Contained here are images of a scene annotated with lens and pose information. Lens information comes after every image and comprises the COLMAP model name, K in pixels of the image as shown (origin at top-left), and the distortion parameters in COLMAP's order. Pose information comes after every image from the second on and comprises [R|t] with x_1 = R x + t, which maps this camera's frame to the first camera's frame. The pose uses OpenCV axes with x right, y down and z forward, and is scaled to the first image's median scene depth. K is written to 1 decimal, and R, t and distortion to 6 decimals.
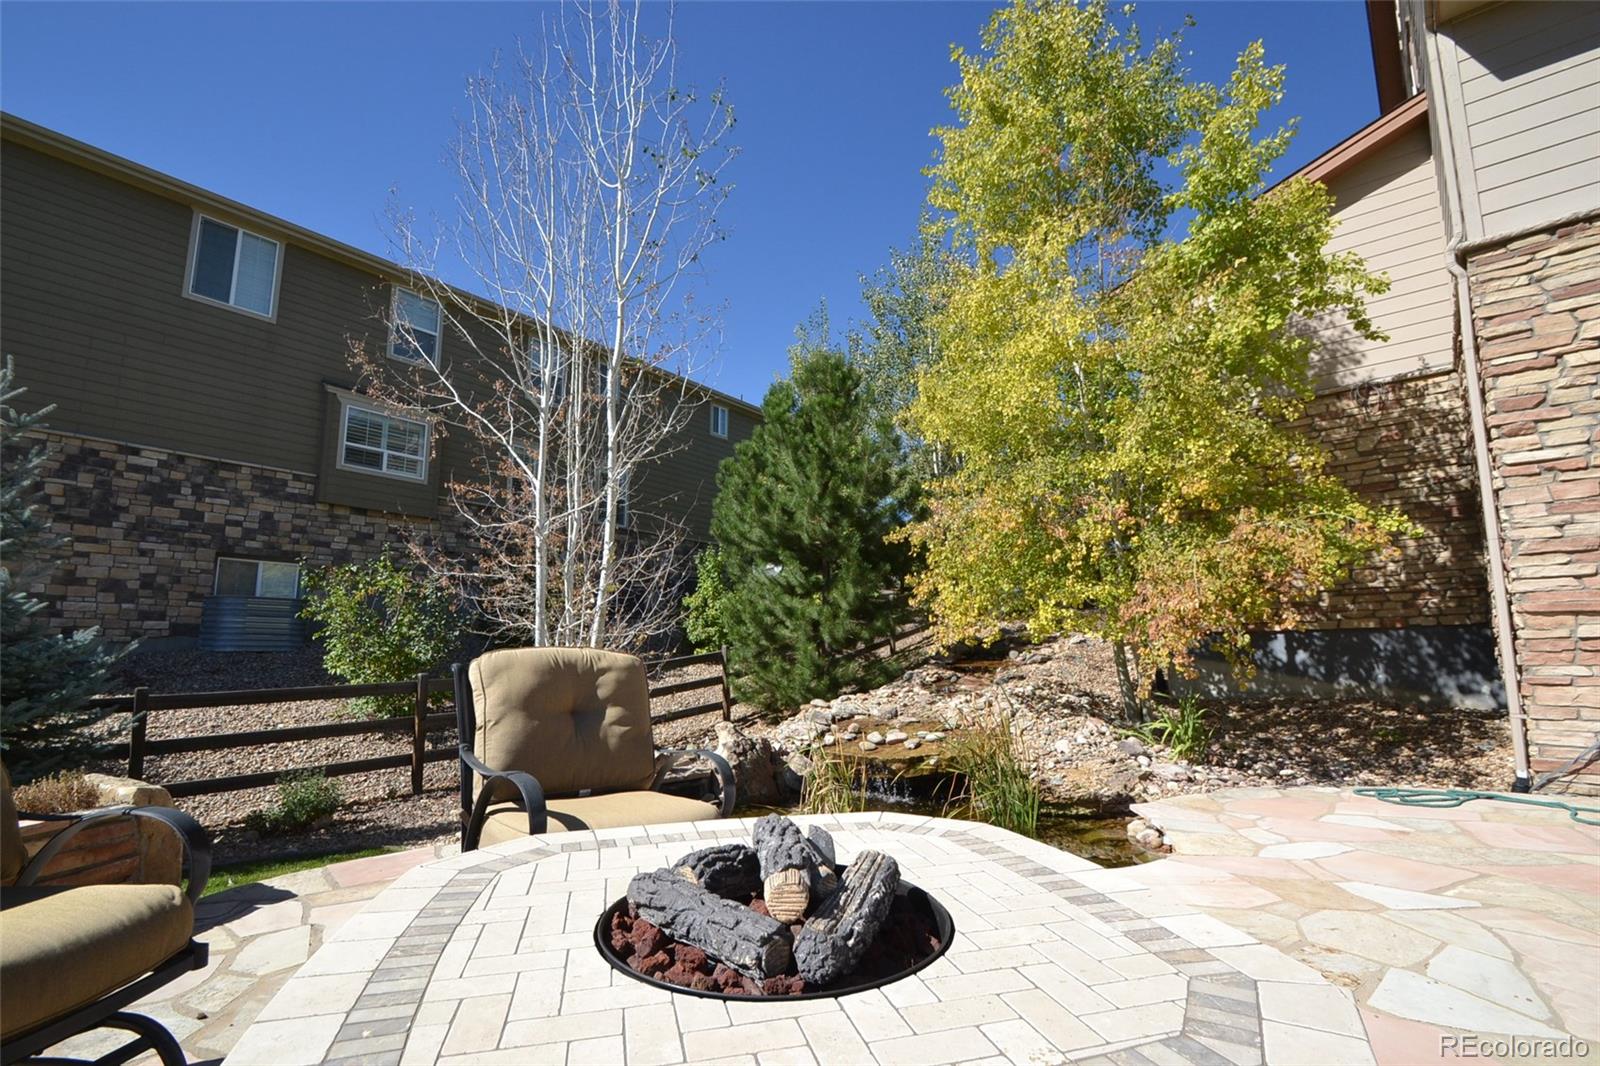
lens RADIAL K [[707.9, 0, 799.7], [0, 707.9, 559.2], [0, 0, 1]] dist [-0.001730, -0.015450]
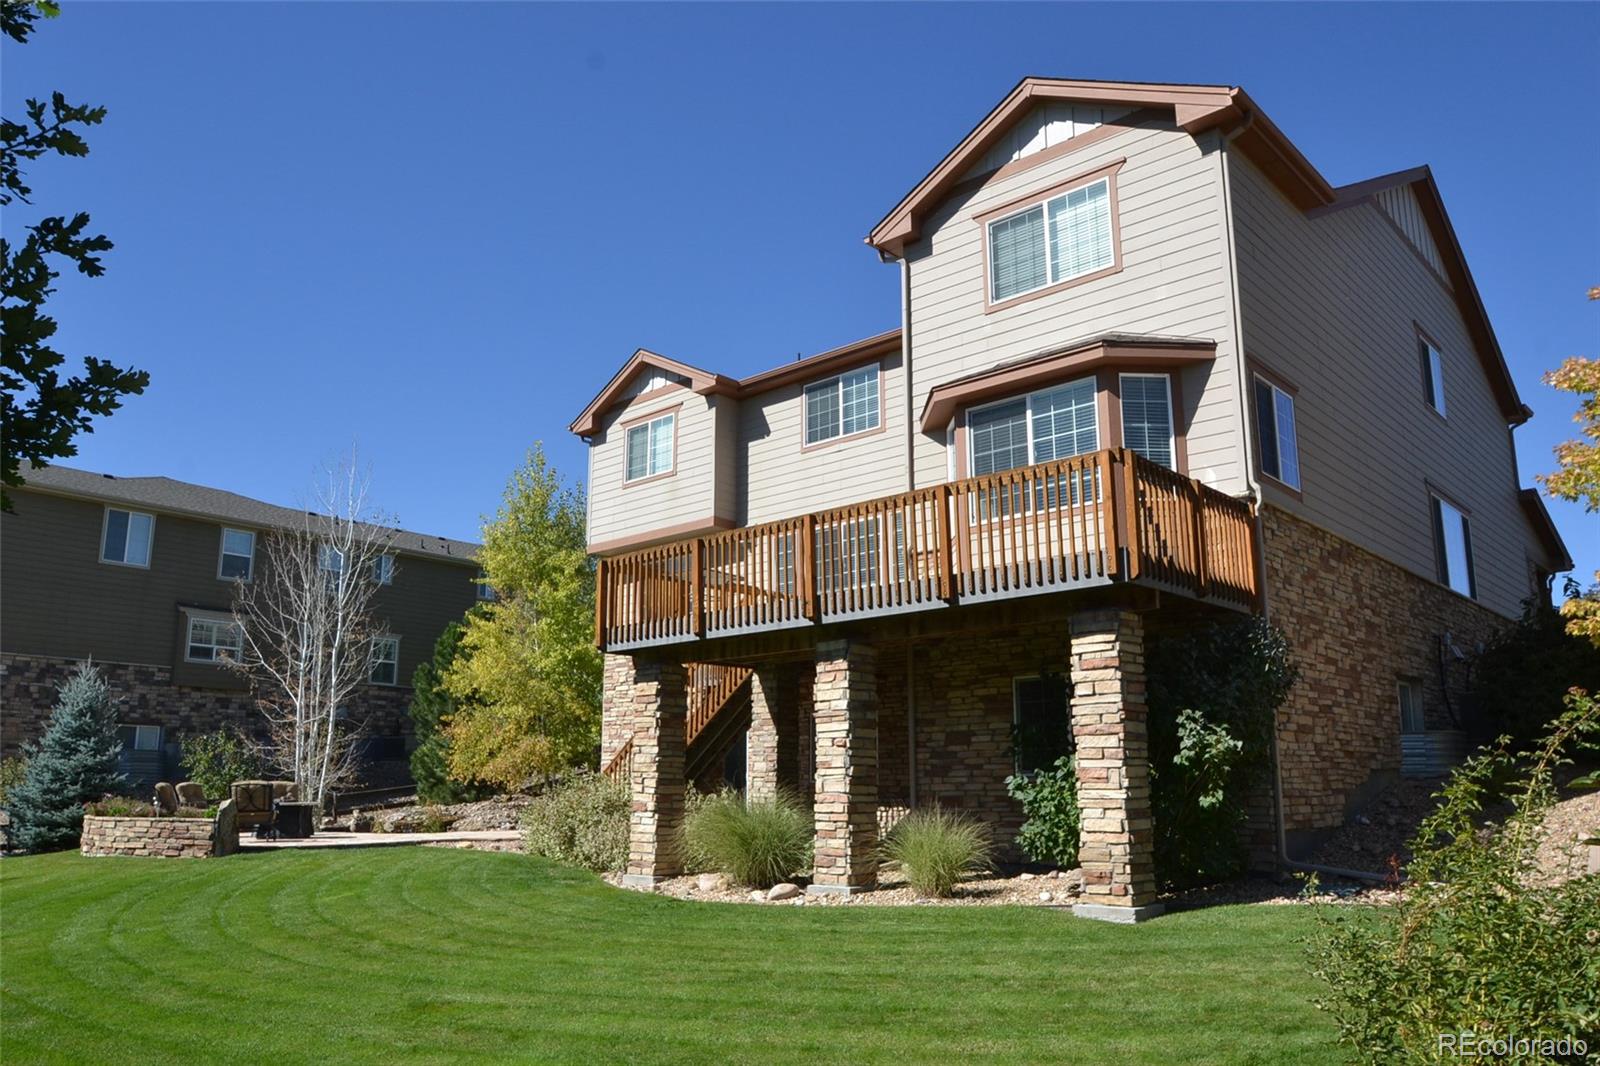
lens RADIAL K [[1197.3, 0, 800.0], [0, 1197.3, 533.0], [0, 0, 1]] dist [-0.047729, 0.004633]
pose [[0.999677, -0.007015, -0.024417, 0.876843], [0.004976, 0.996569, -0.082614, -0.227261], [0.024913, 0.082466, 0.996282, -1.827181]]
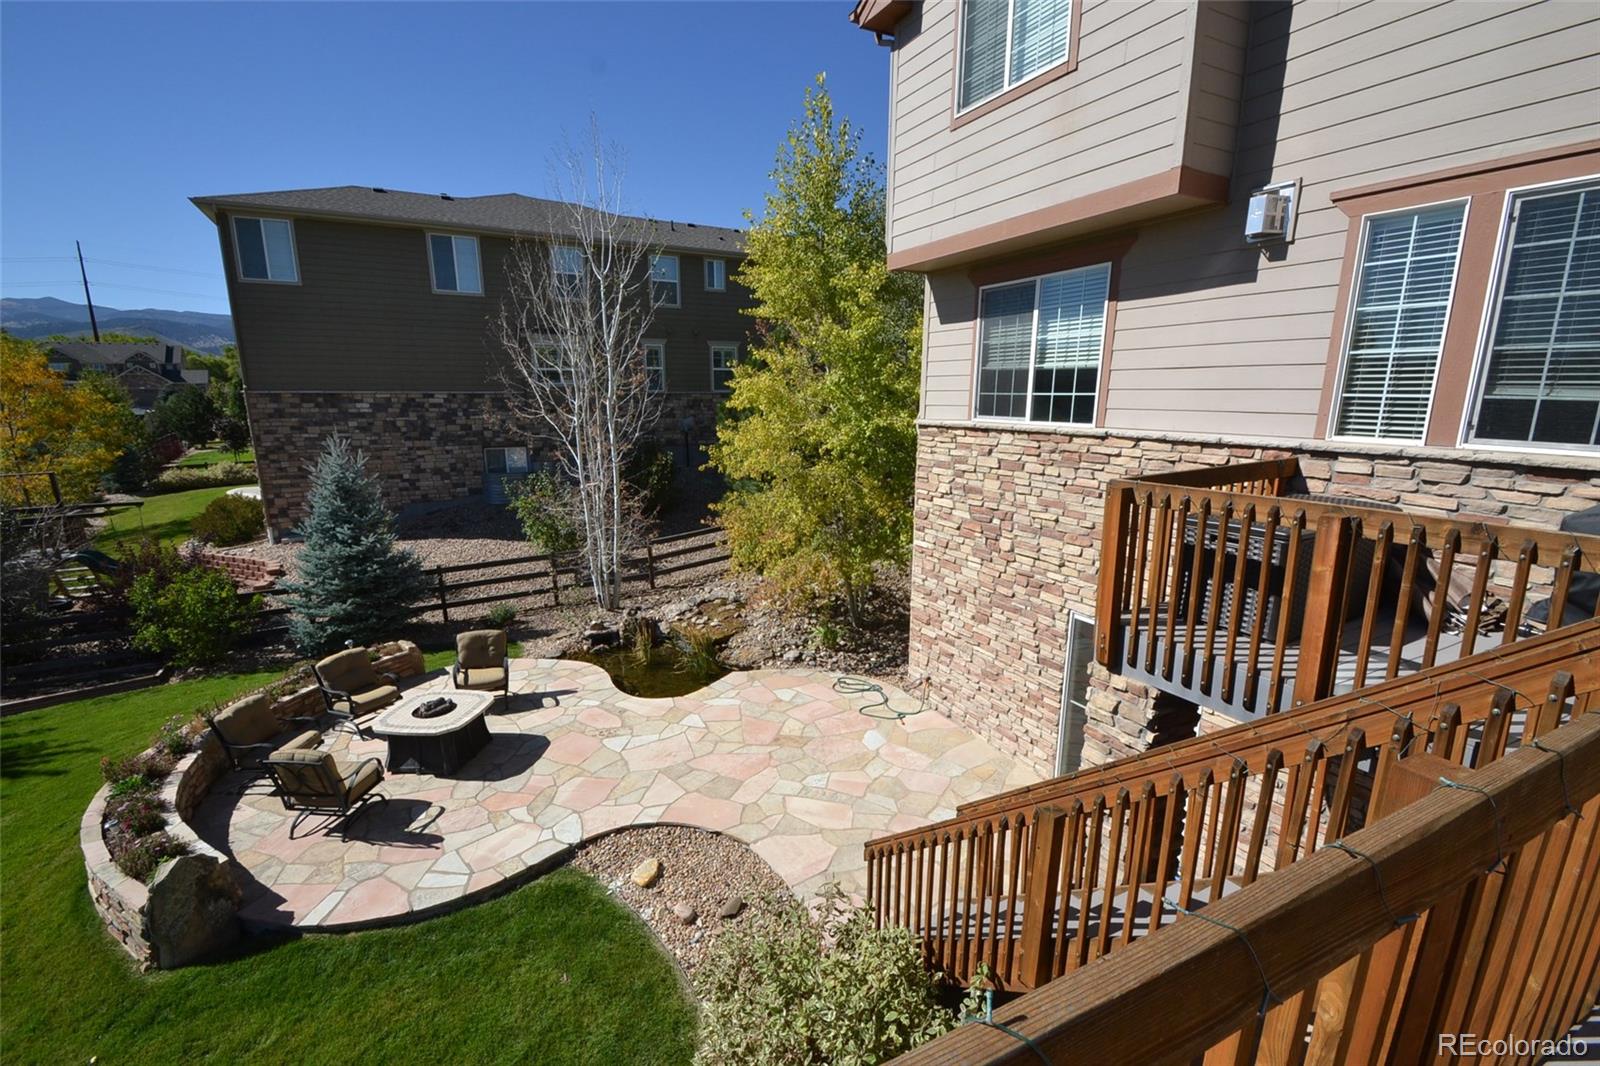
lens RADIAL K [[710.8, 0, 794.4], [0, 710.8, 565.2], [0, 0, 1]] dist [-0.001603, -0.000445]
pose [[0.925291, 0.090715, -0.368248, 0.637037], [0.051485, 0.931939, 0.358941, -0.362839], [0.375746, -0.351085, 0.857645, -0.378641]]
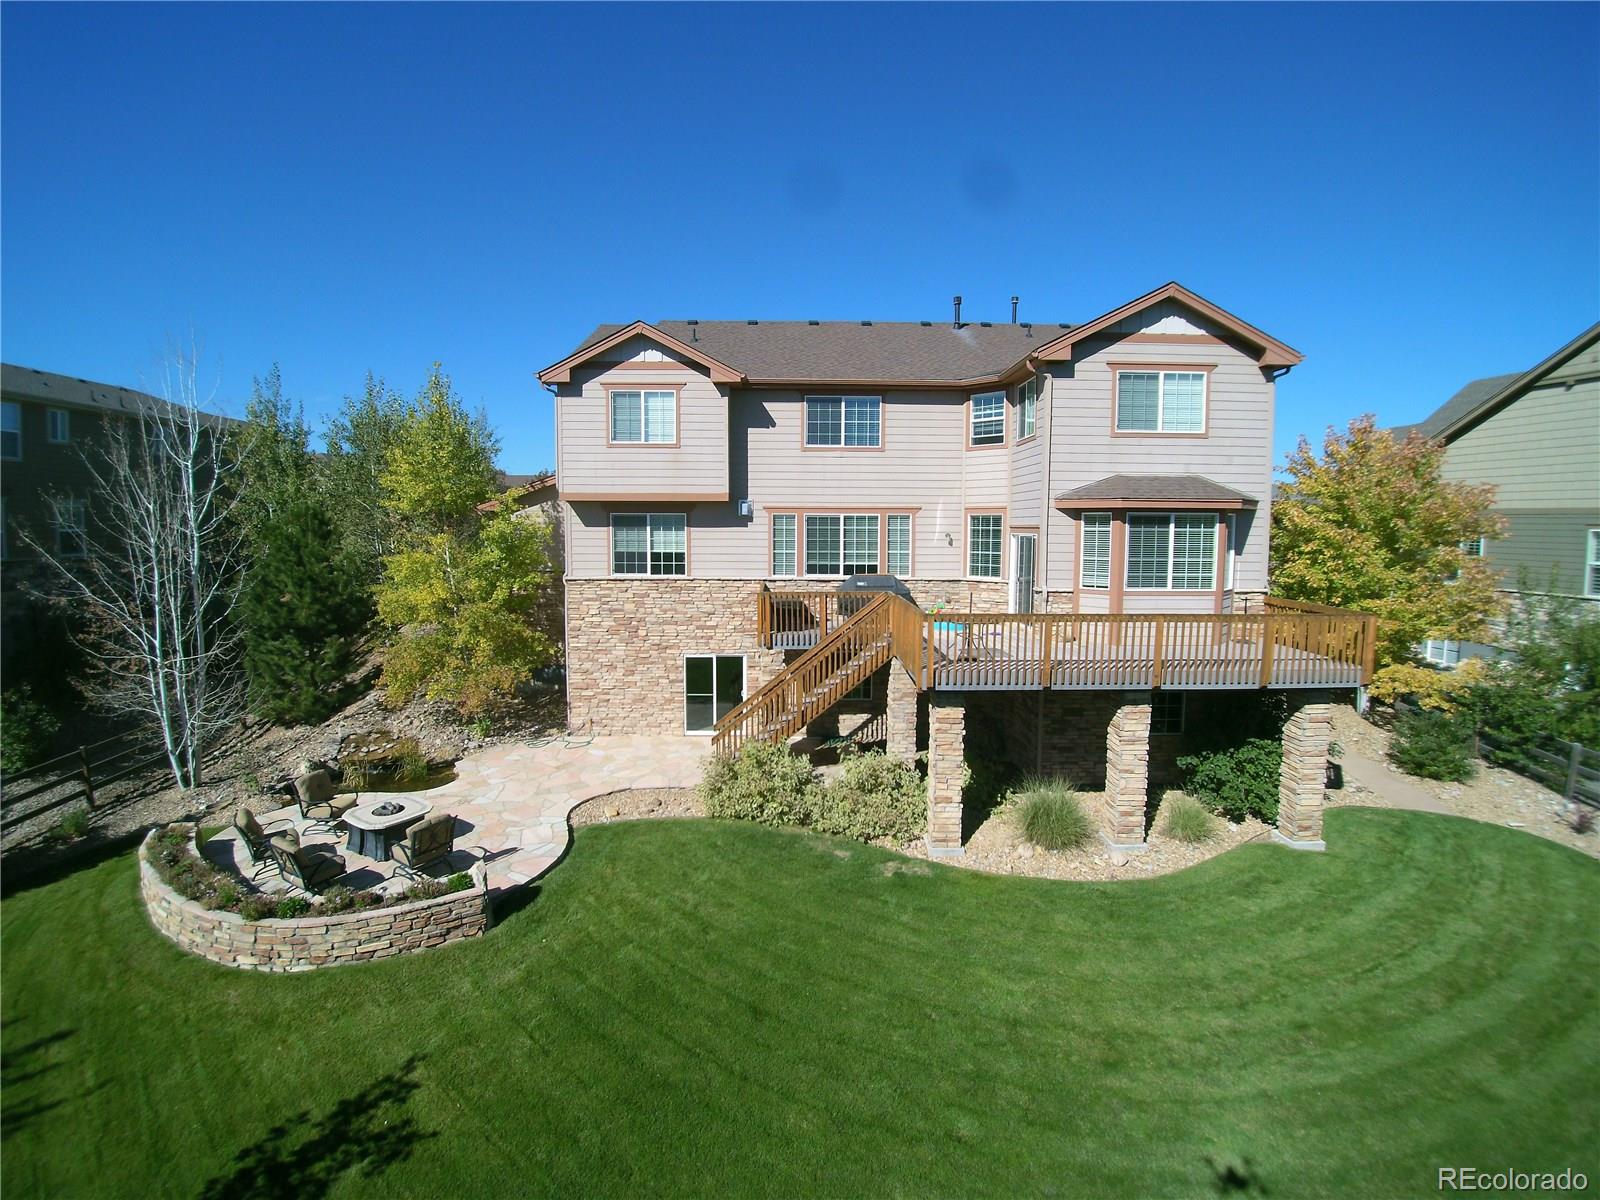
lens RADIAL K [[733.9, 0, 806.7], [0, 733.9, 586.8], [0, 0, 1]] dist [-0.048657, -0.000434]
pose [[0.735082, -0.050803, 0.676072, -0.248105], [-0.099115, 0.978423, 0.181288, -0.529834], [-0.670694, -0.200271, 0.714186, -1.016058]]
